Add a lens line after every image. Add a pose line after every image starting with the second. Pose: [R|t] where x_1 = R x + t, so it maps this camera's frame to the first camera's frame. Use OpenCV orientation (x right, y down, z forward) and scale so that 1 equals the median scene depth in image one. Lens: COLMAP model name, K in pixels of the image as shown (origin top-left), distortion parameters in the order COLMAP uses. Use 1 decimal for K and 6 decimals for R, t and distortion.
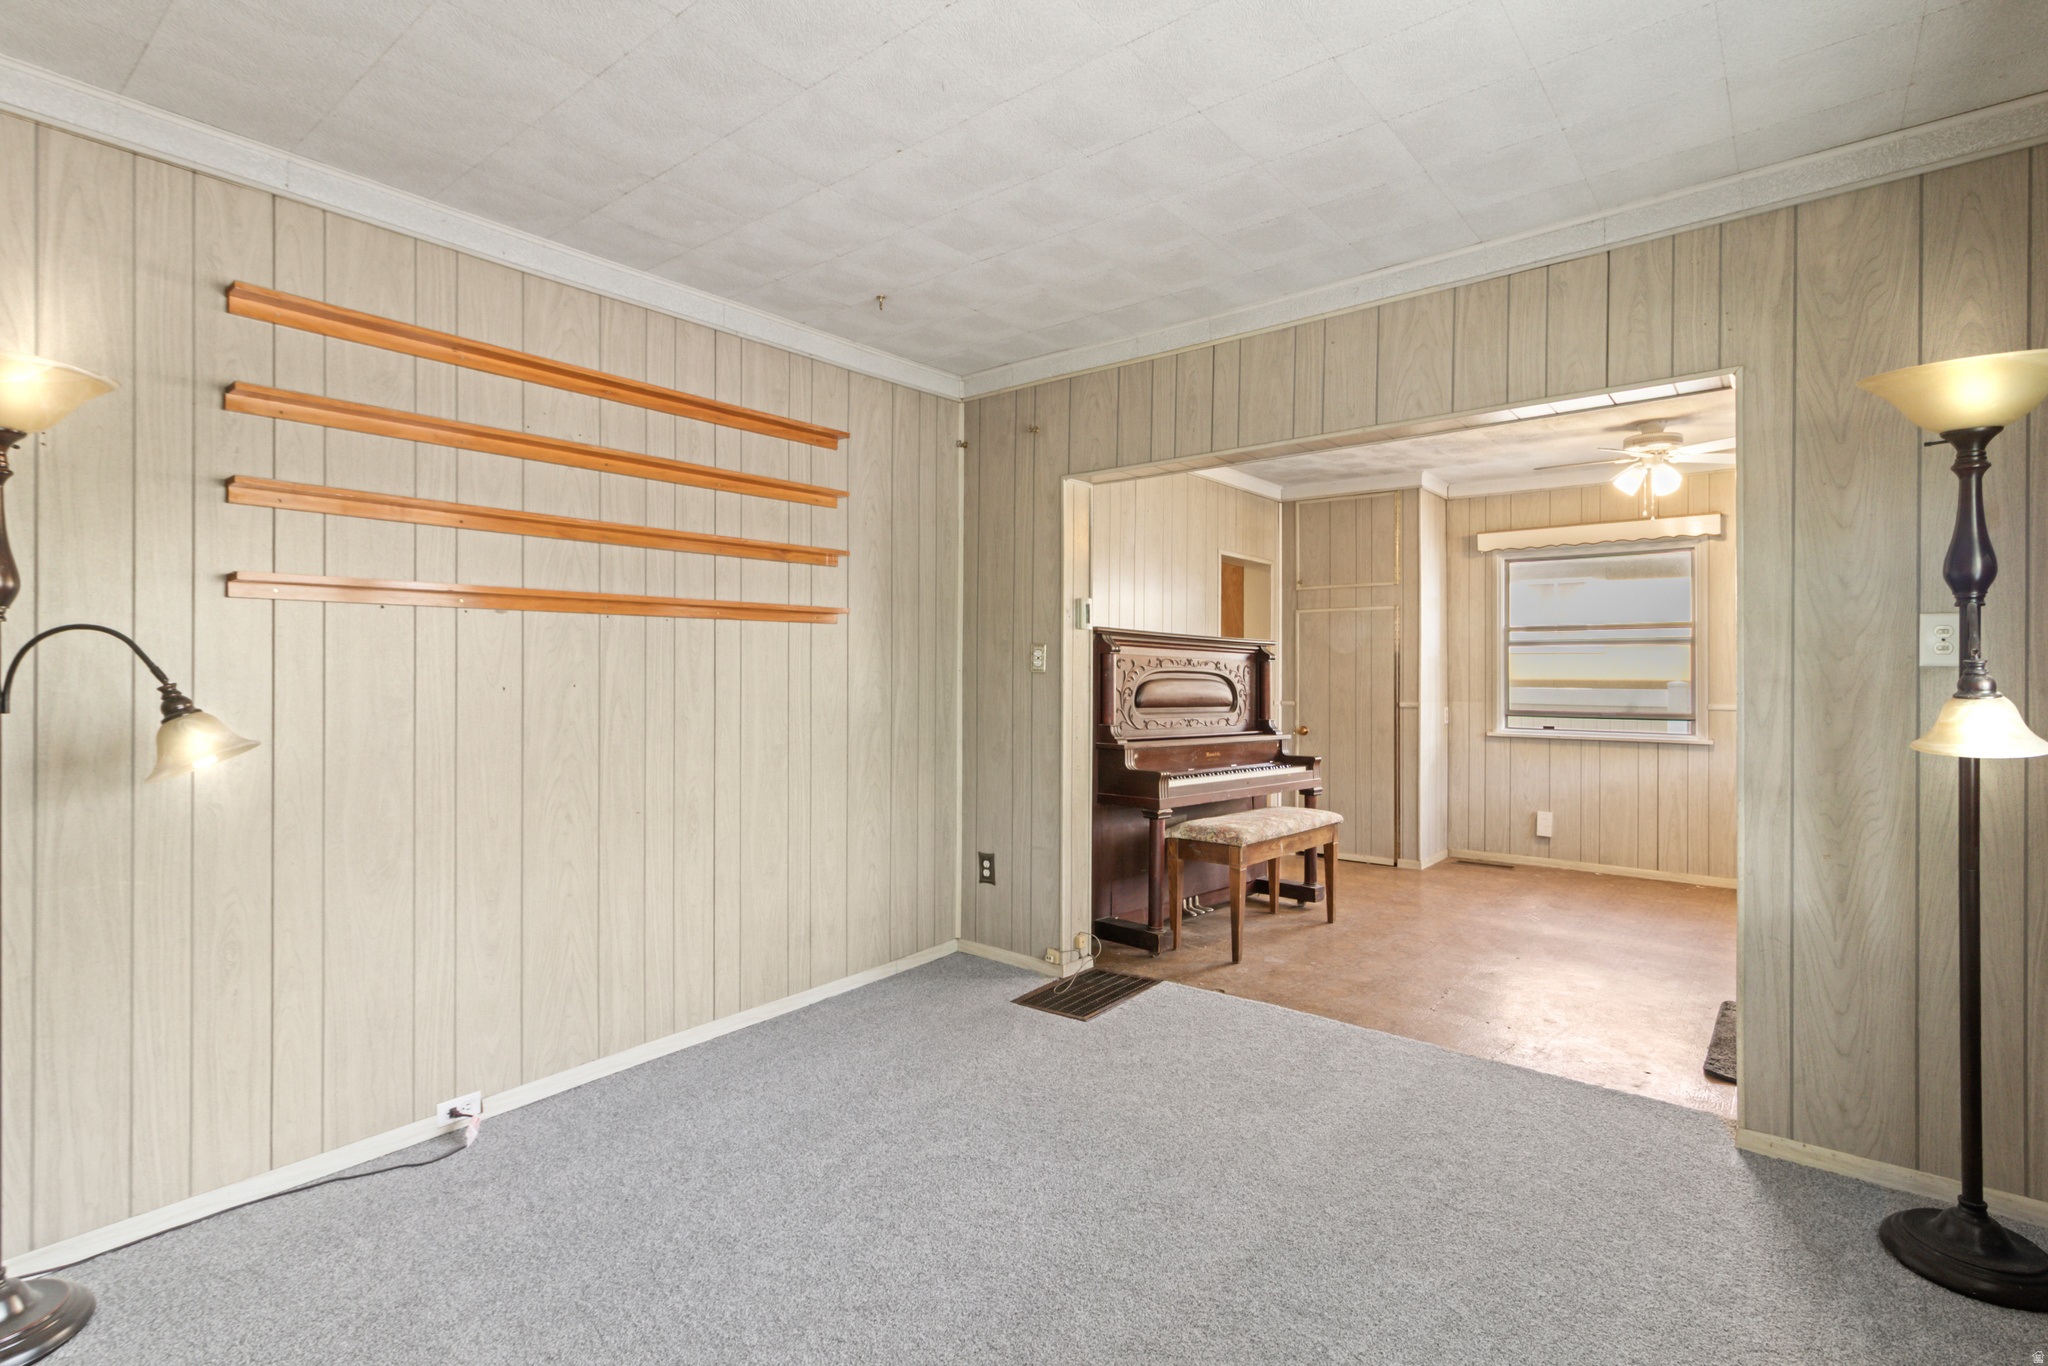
lens RADIAL K [[984.8, 0, 987.4], [0, 984.8, 651.2], [0, 0, 1]] dist [0.000922, 0.000146]
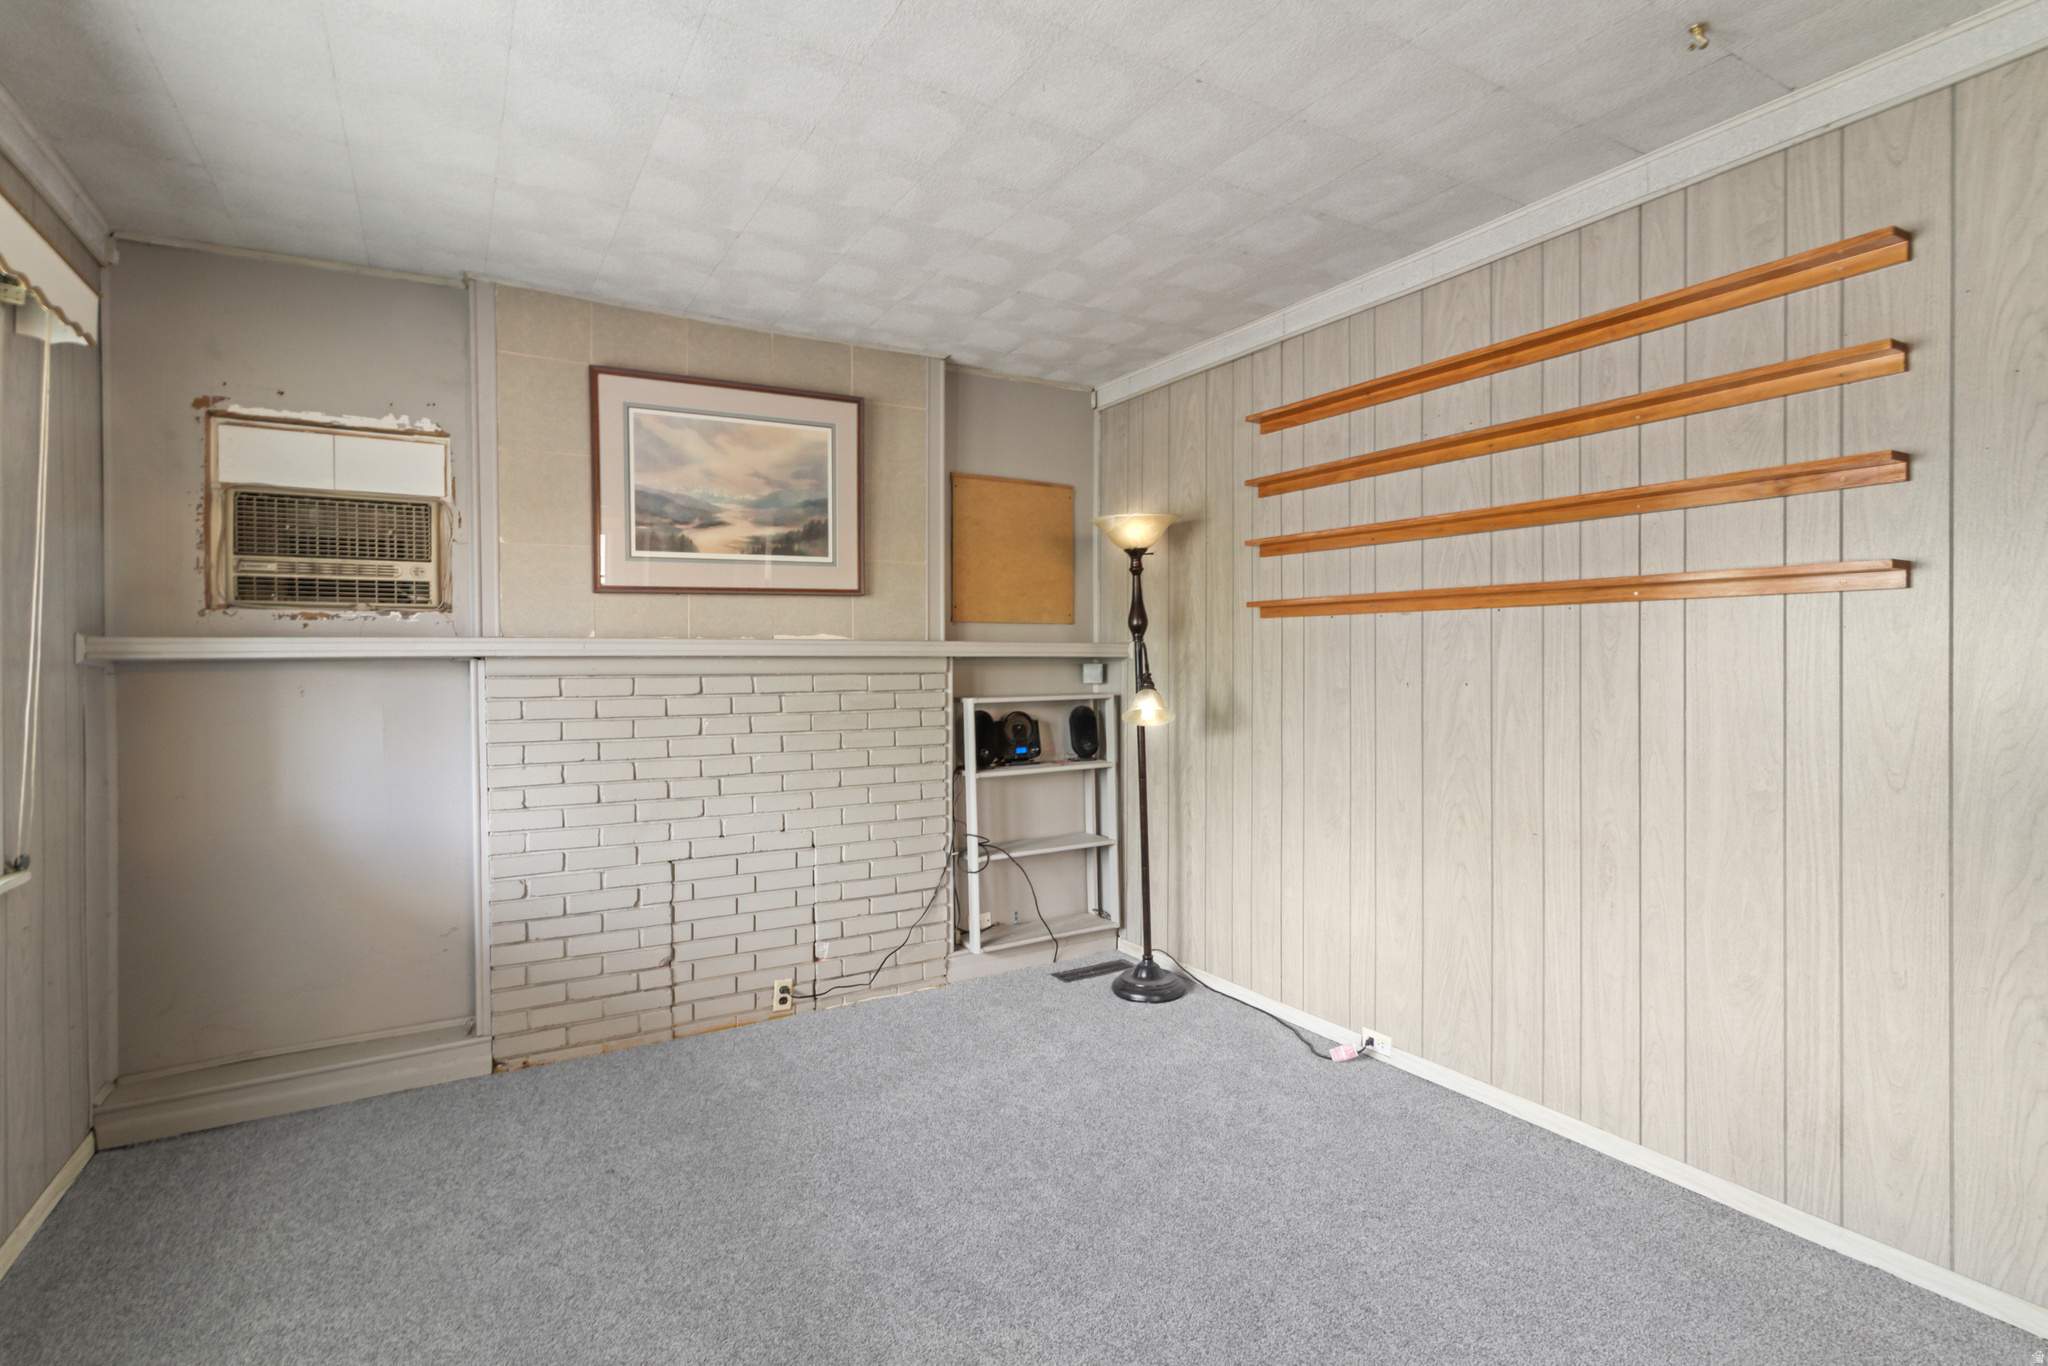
lens RADIAL K [[984.8, 0, 1021.2], [0, 984.8, 678.9], [0, 0, 1]] dist [0.000922, 0.000146]
pose [[-0.340816, 0.015186, -0.940007, 0.626450], [0.007384, 0.999882, 0.013476, 0.013070], [0.940101, -0.002348, -0.340888, 0.896152]]
